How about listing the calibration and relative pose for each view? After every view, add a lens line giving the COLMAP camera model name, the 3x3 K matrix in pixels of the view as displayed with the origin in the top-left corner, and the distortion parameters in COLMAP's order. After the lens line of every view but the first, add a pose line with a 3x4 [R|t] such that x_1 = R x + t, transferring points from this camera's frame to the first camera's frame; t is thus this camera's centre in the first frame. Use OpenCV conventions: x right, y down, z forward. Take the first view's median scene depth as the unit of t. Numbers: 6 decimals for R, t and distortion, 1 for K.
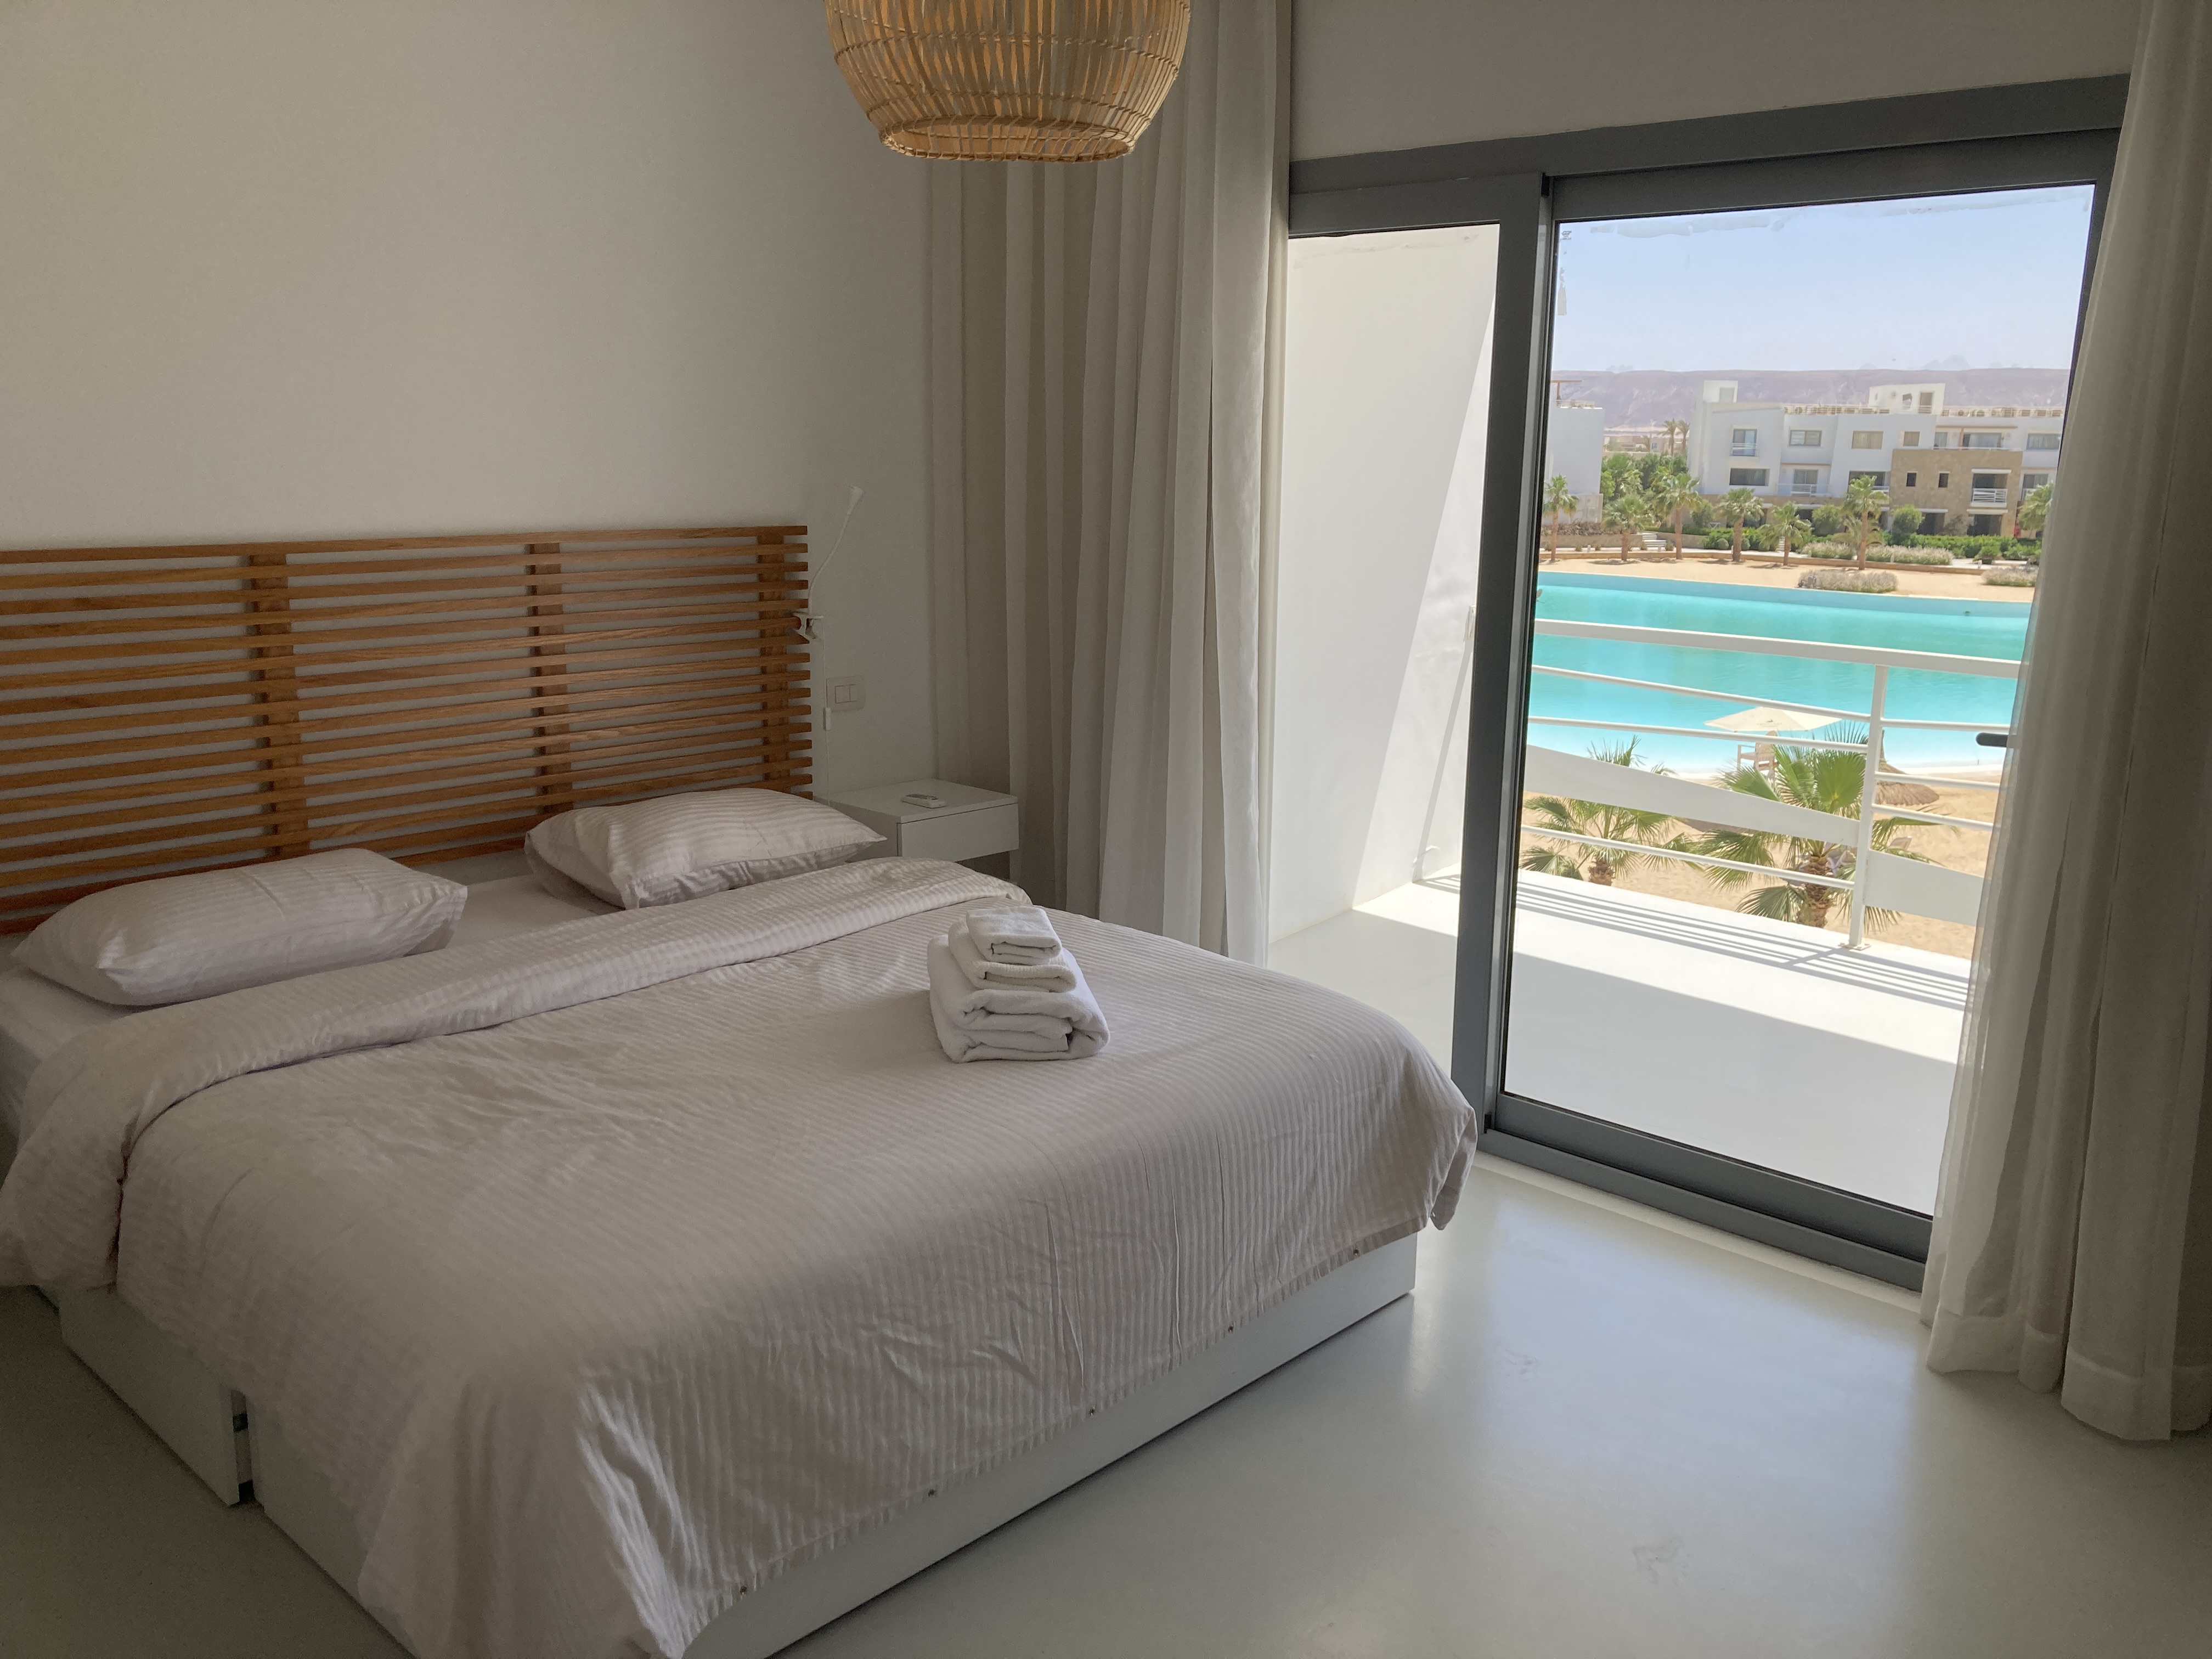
lens RADIAL K [[1822.2, 0, 1133.6], [0, 1822.2, 801.8], [0, 0, 1]] dist [0.046370, -0.004321]
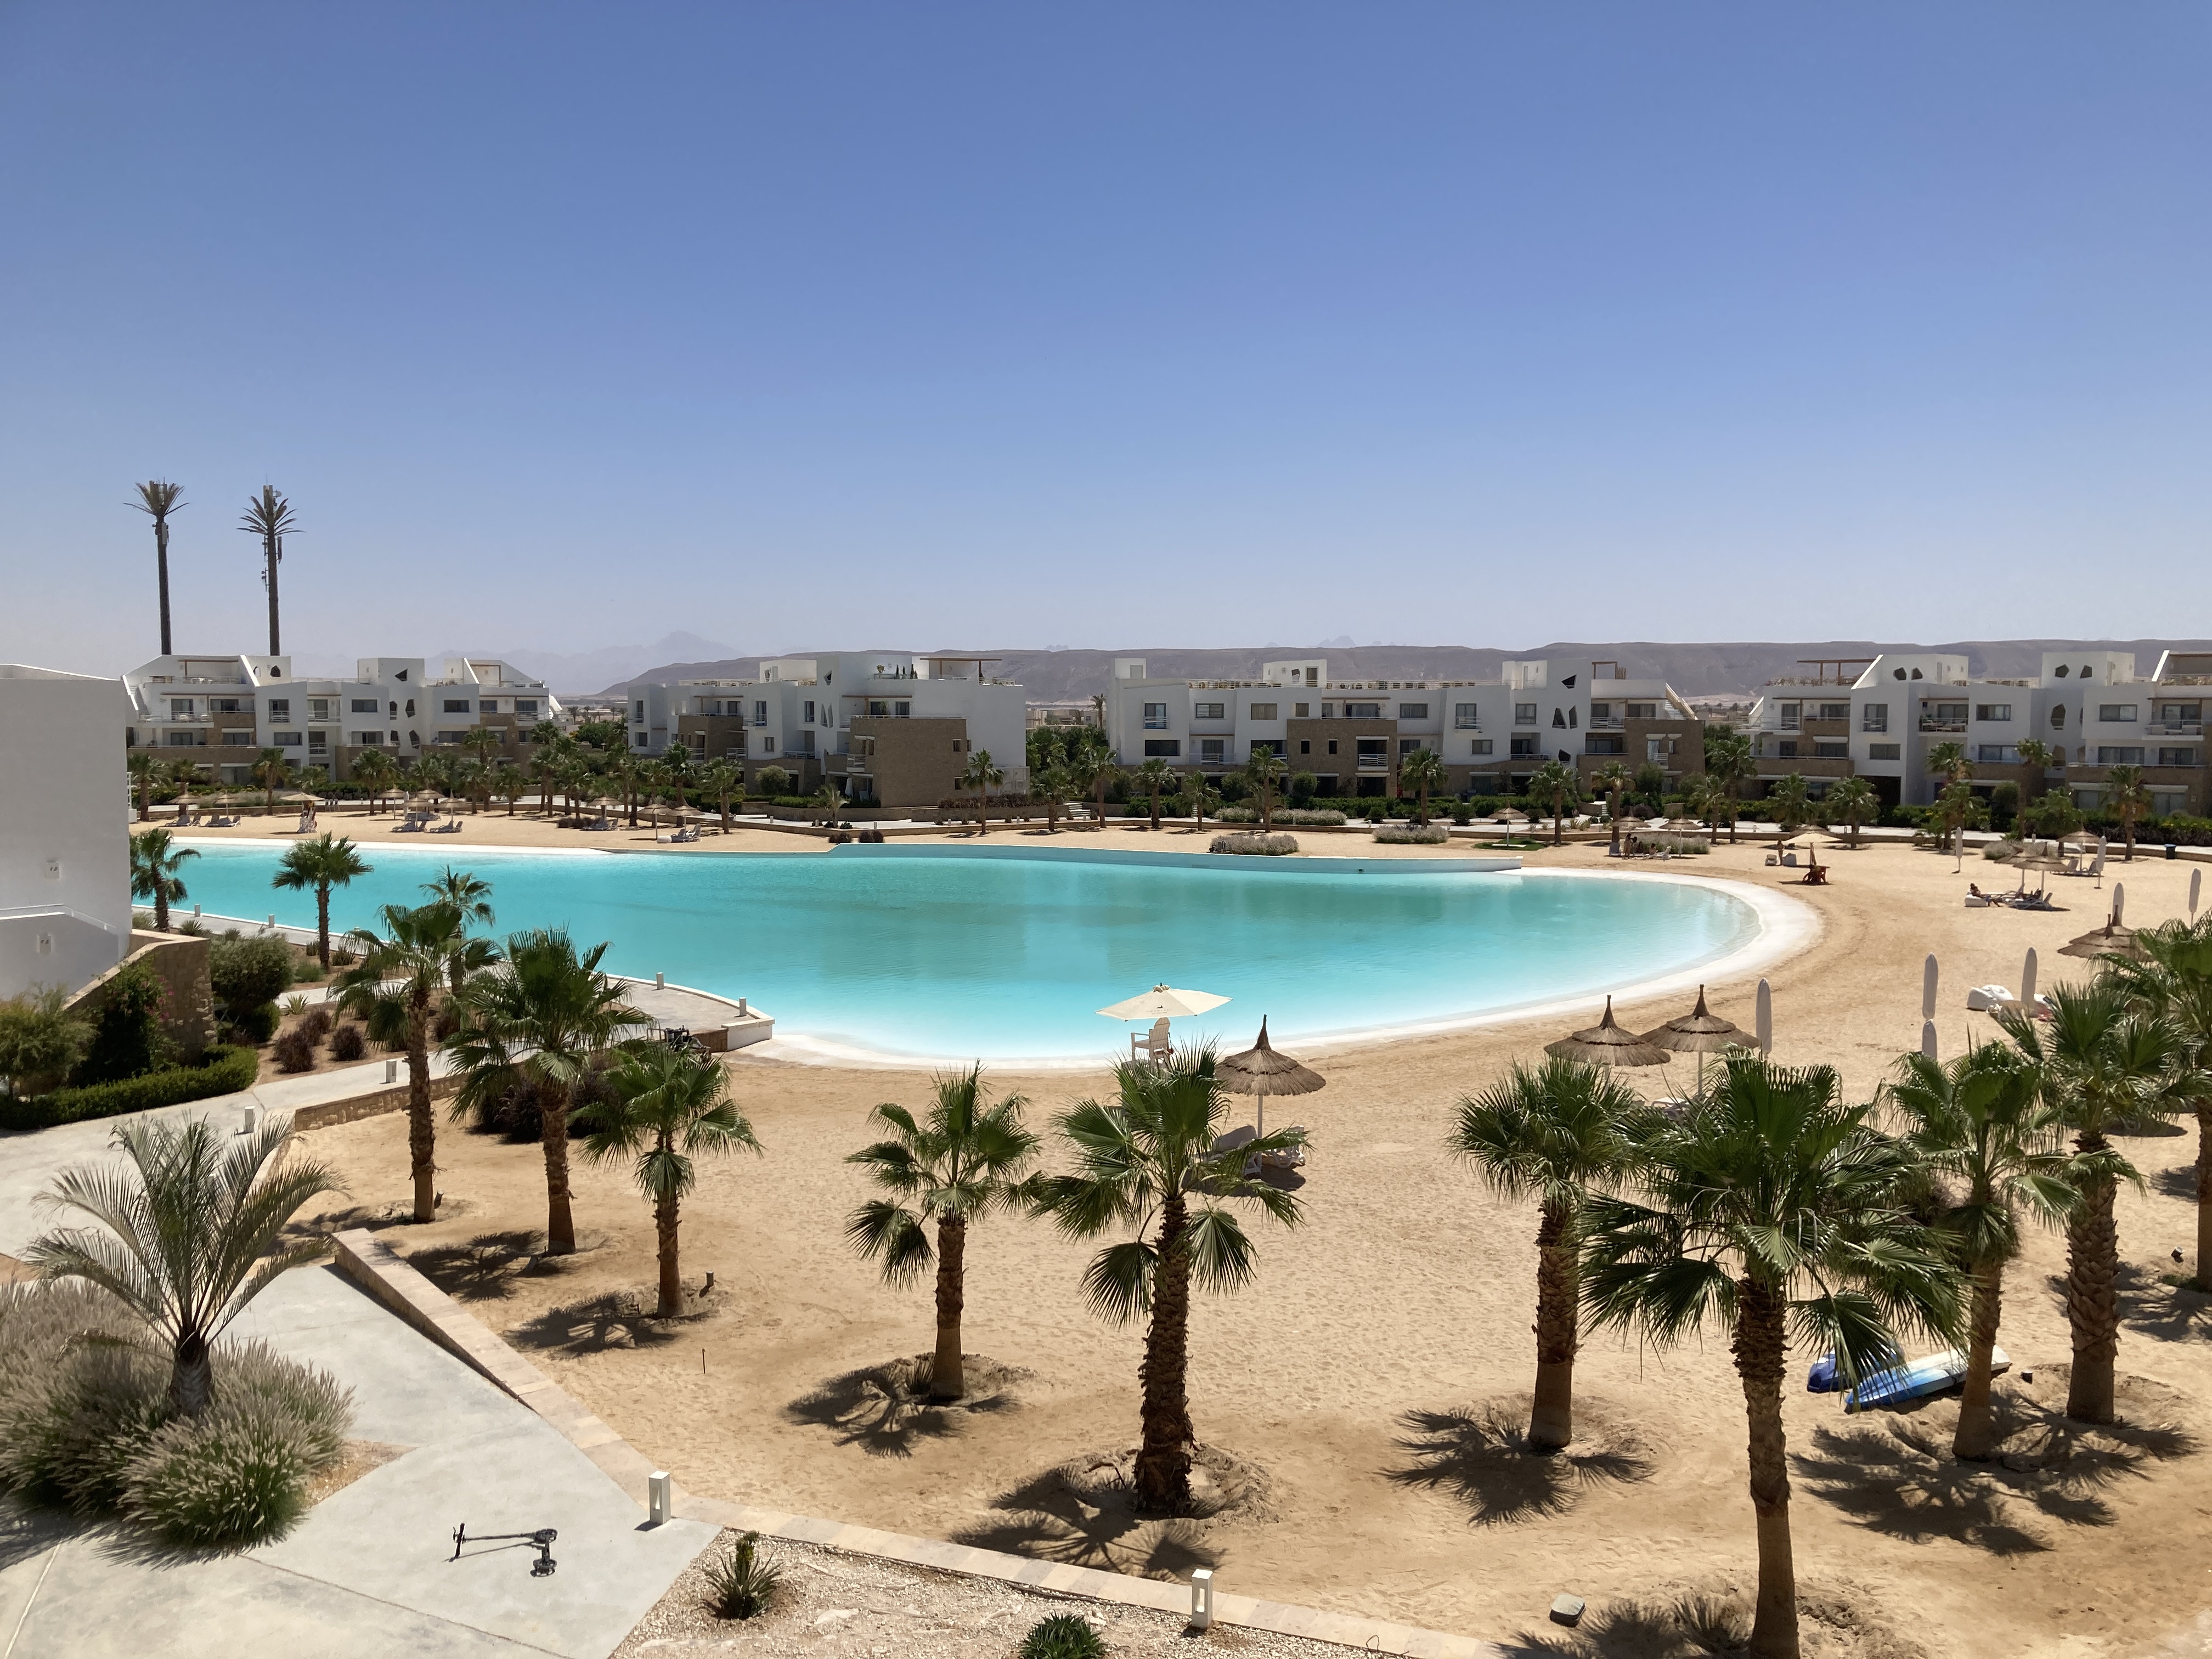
lens RADIAL K [[1726.5, 0, 1085.9], [0, 1726.5, 832.6], [0, 0, 1]] dist [0.100638, -0.207783]
pose [[0.967341, -0.036447, 0.250845, 0.045192], [0.068030, 0.990631, -0.118412, -0.015298], [-0.244179, 0.131609, 0.960758, 0.070287]]
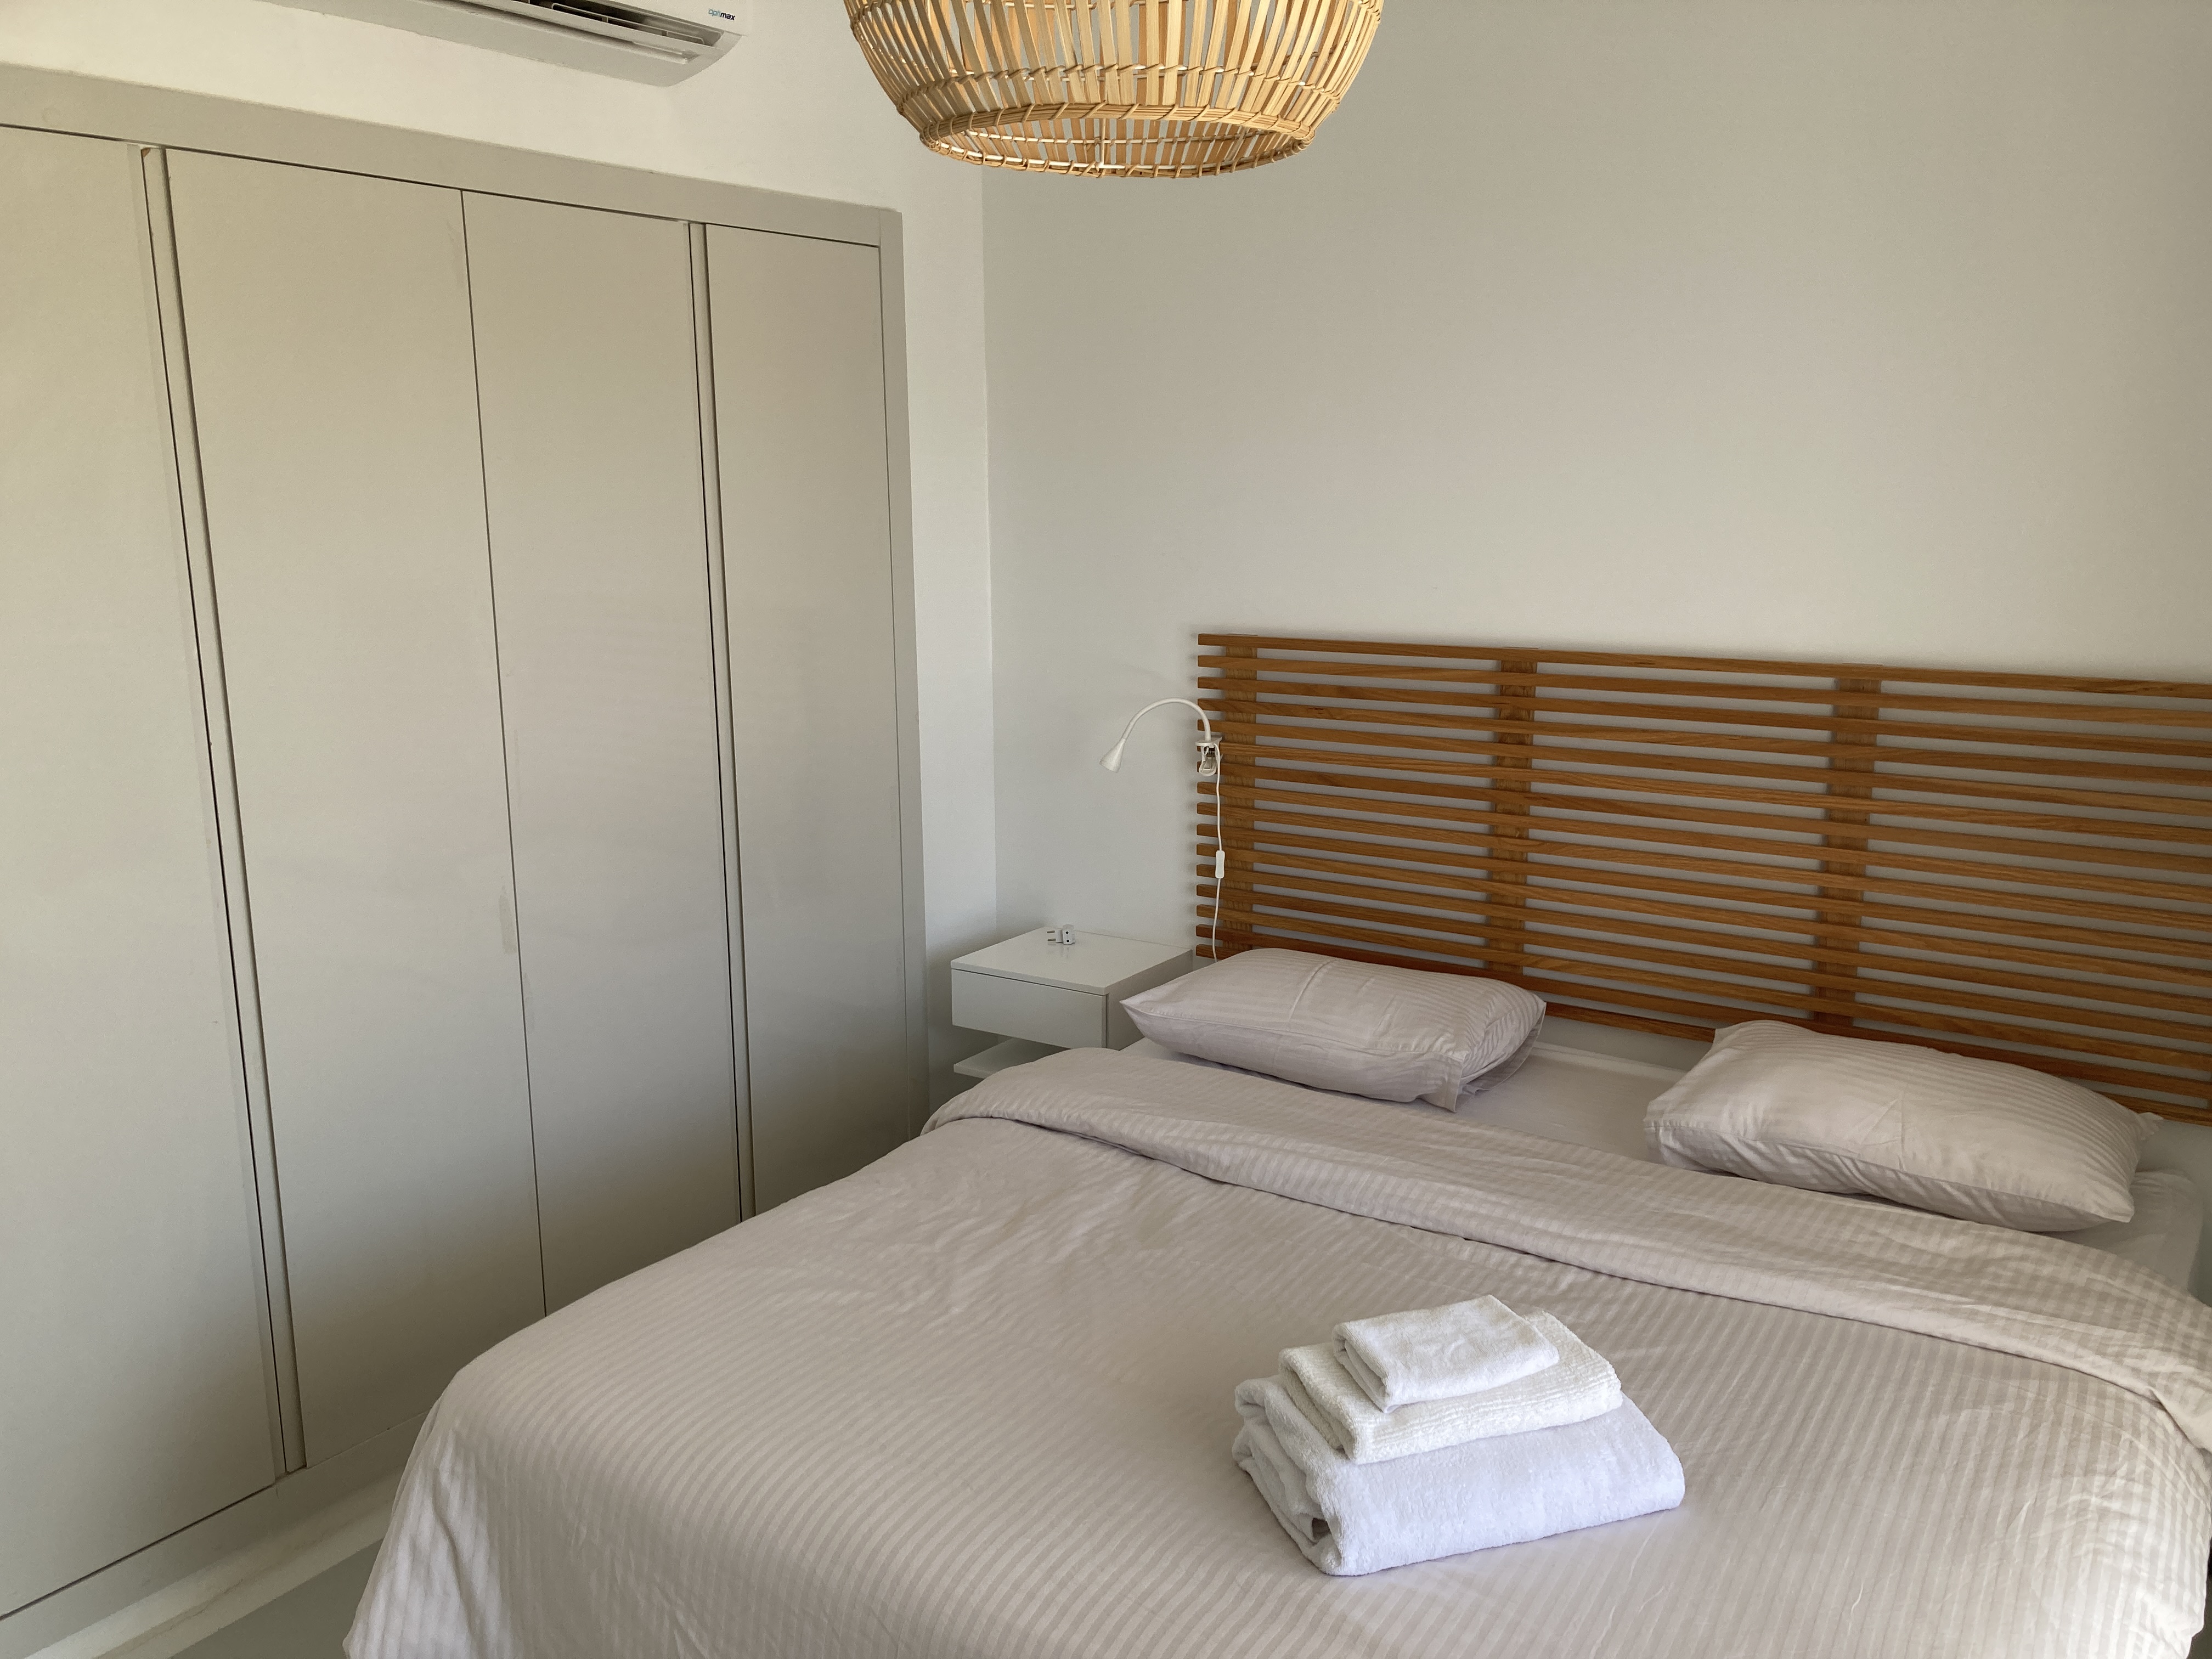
lens RADIAL K [[1813.1, 0, 1101.3], [0, 1813.1, 864.5], [0, 0, 1]] dist [0.025712, -0.010878]
pose [[0.162379, 0.194503, -0.967368, 0.132676], [-0.193362, 0.967644, 0.162102, -0.045380], [0.967597, 0.160730, 0.194735, 0.199725]]
